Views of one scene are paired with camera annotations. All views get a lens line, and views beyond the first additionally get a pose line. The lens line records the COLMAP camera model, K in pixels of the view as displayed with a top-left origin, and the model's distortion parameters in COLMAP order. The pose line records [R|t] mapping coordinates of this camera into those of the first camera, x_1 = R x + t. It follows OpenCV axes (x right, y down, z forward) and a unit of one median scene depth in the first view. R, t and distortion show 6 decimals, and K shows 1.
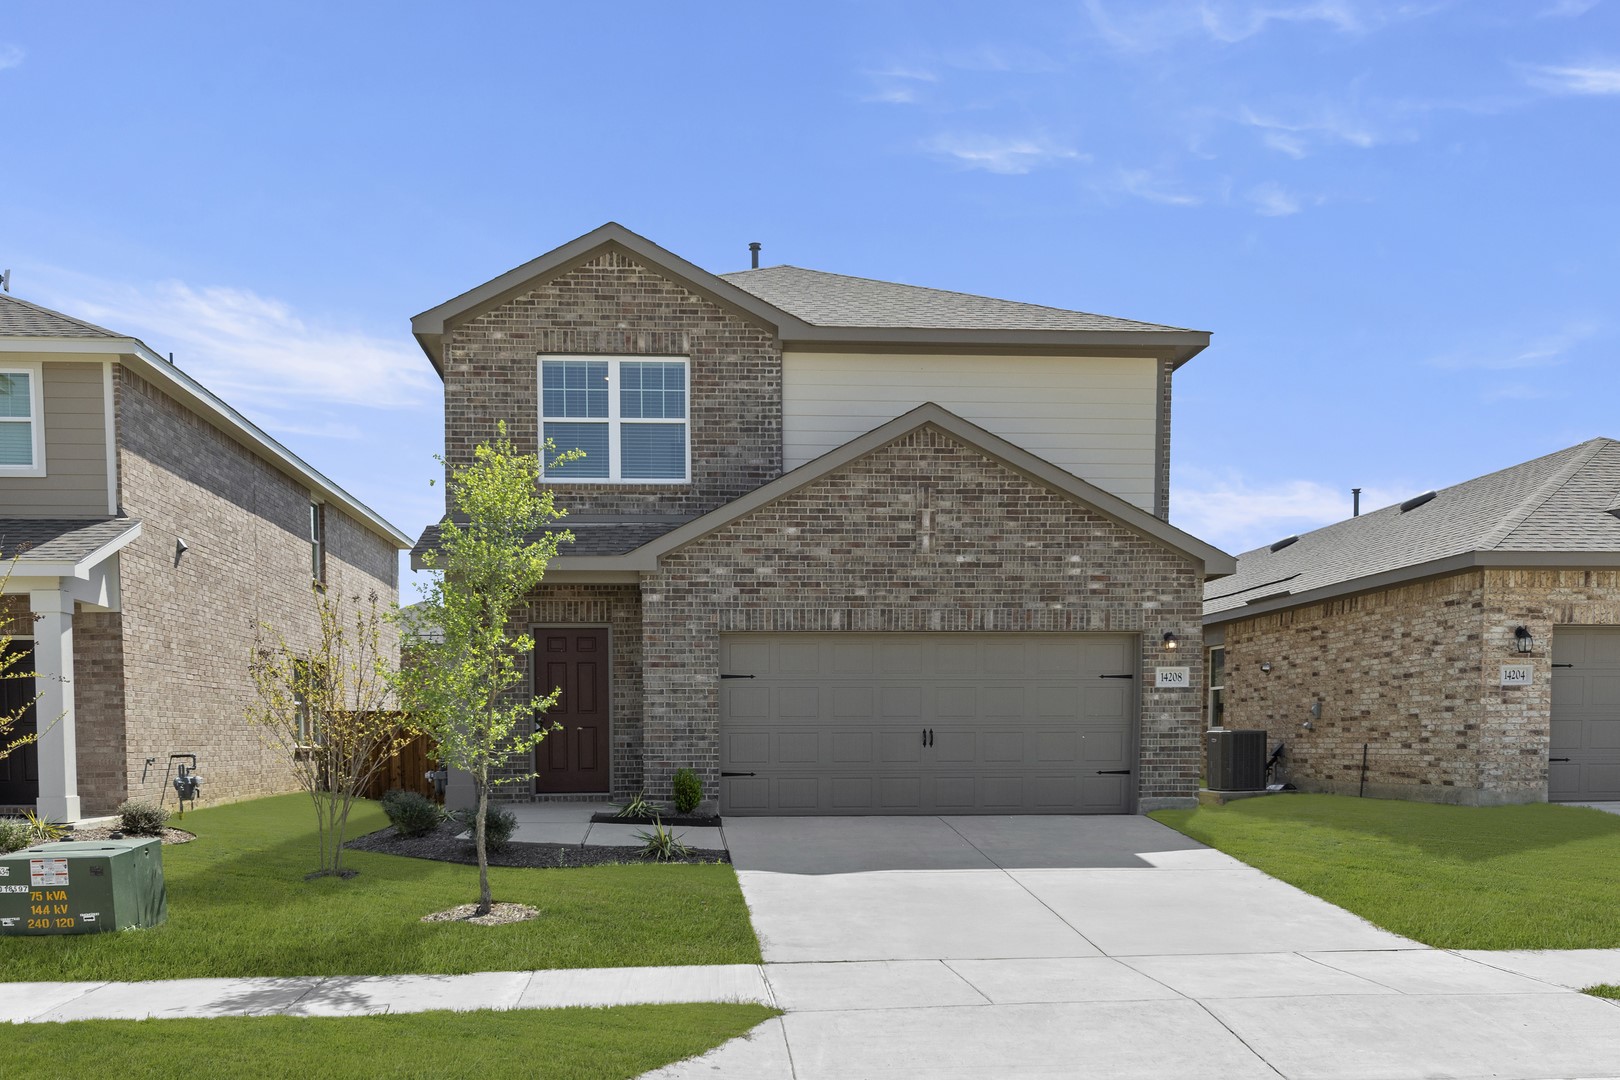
lens RADIAL K [[1024.8, 0, 755.4], [0, 1024.8, 624.8], [0, 0, 1]] dist [0.002169, -0.001163]
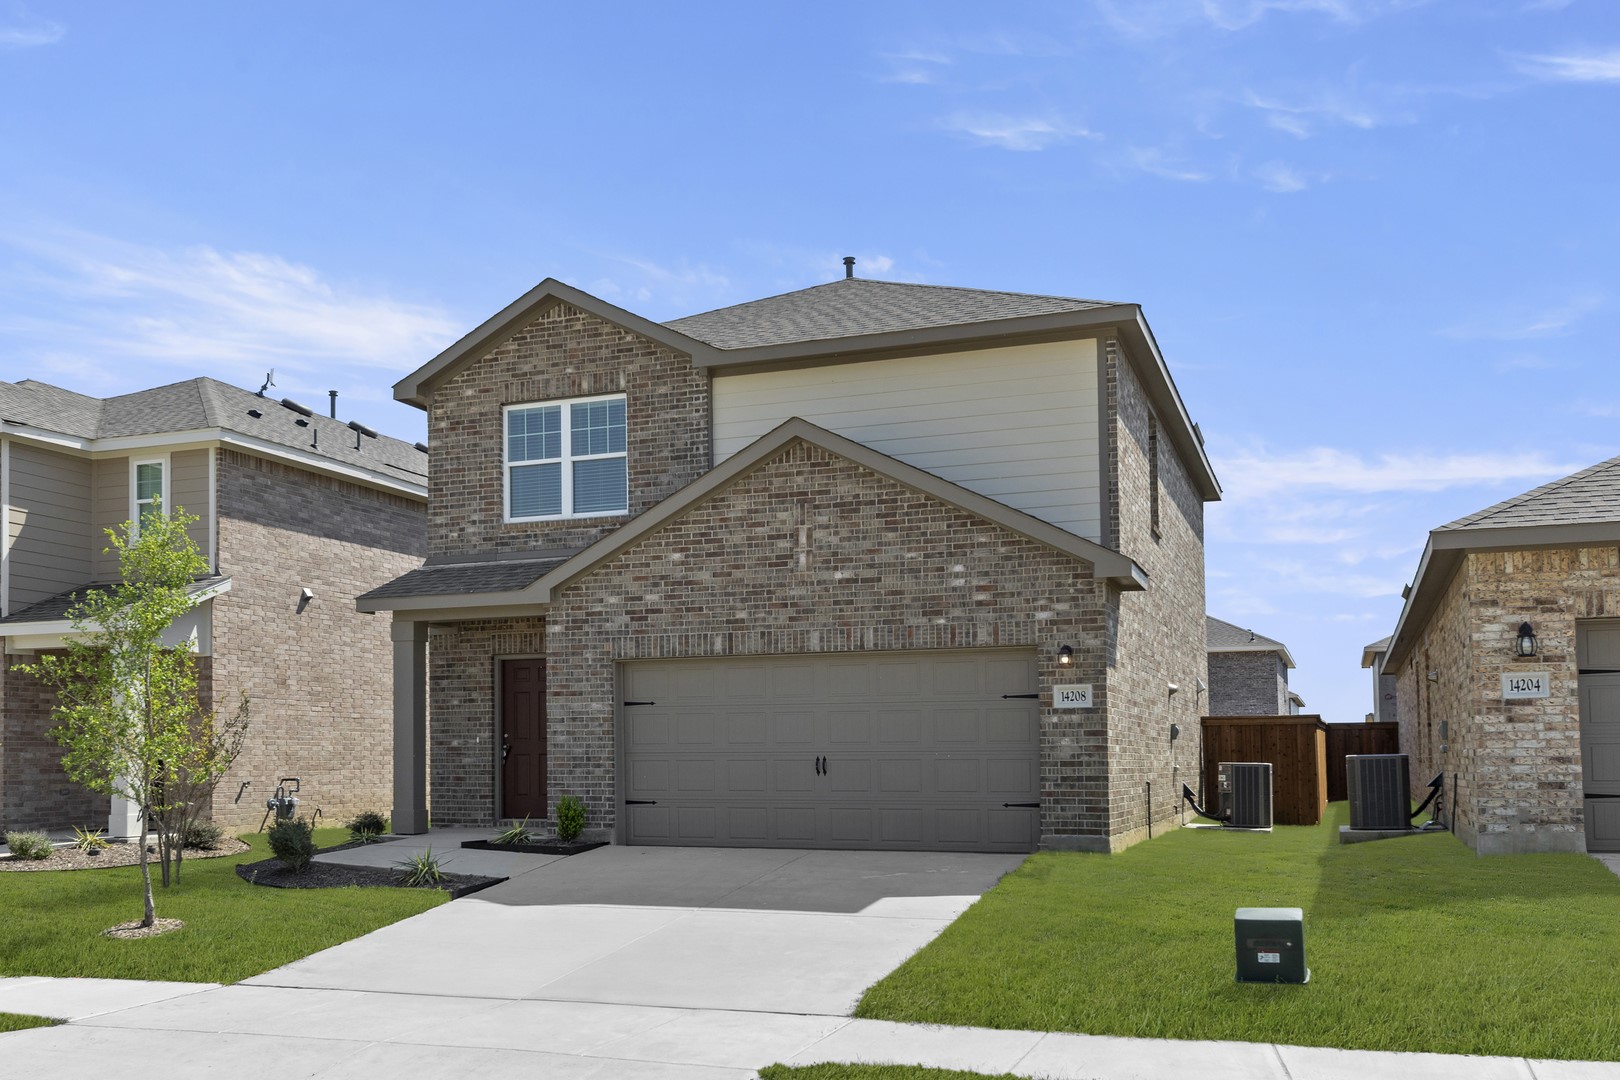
lens RADIAL K [[1085.6, 0, 862.0], [0, 1085.6, 548.1], [0, 0, 1]] dist [0.001028, 0.001073]
pose [[0.947522, -0.061317, -0.313756, 0.531599], [0.035757, 0.995603, -0.086585, -0.001440], [0.317686, 0.070823, 0.945547, 0.051472]]
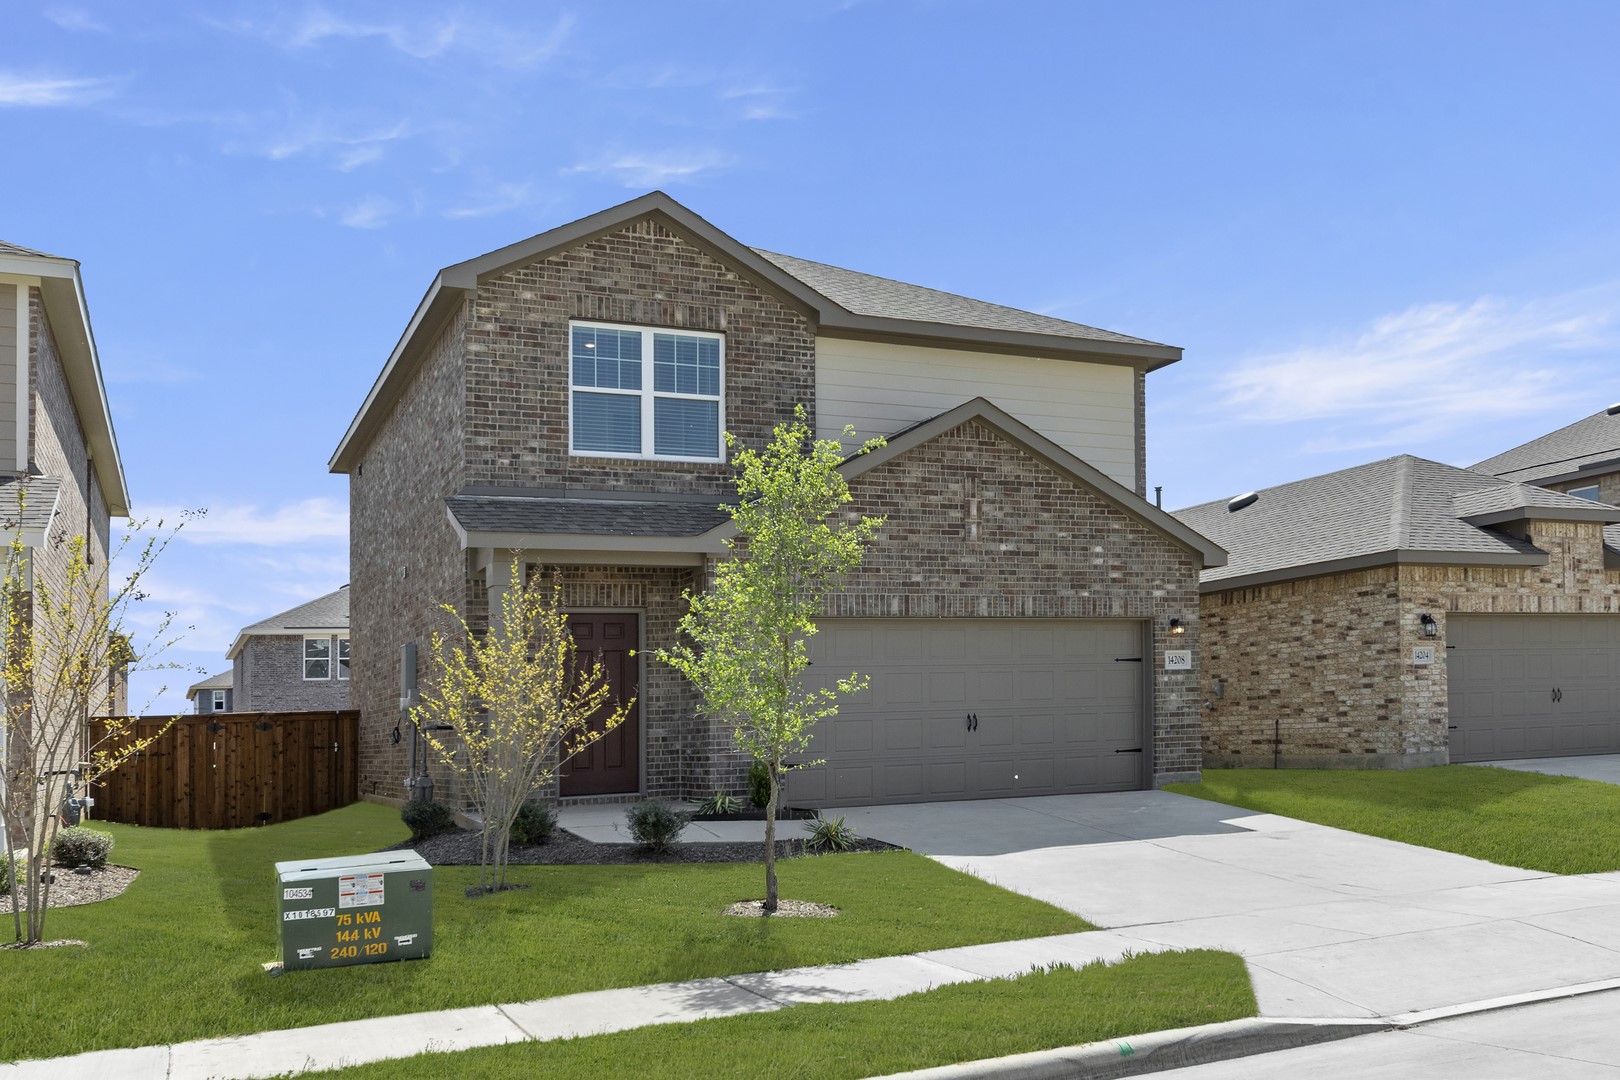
lens RADIAL K [[1126.8, 0, 787.3], [0, 1126.8, 524.6], [0, 0, 1]] dist [-0.000161, -0.001768]
pose [[0.954256, 0.026289, 0.297833, -0.345428], [-0.003124, 0.996949, -0.077987, 0.002442], [-0.298975, 0.073489, 0.951427, -0.023140]]
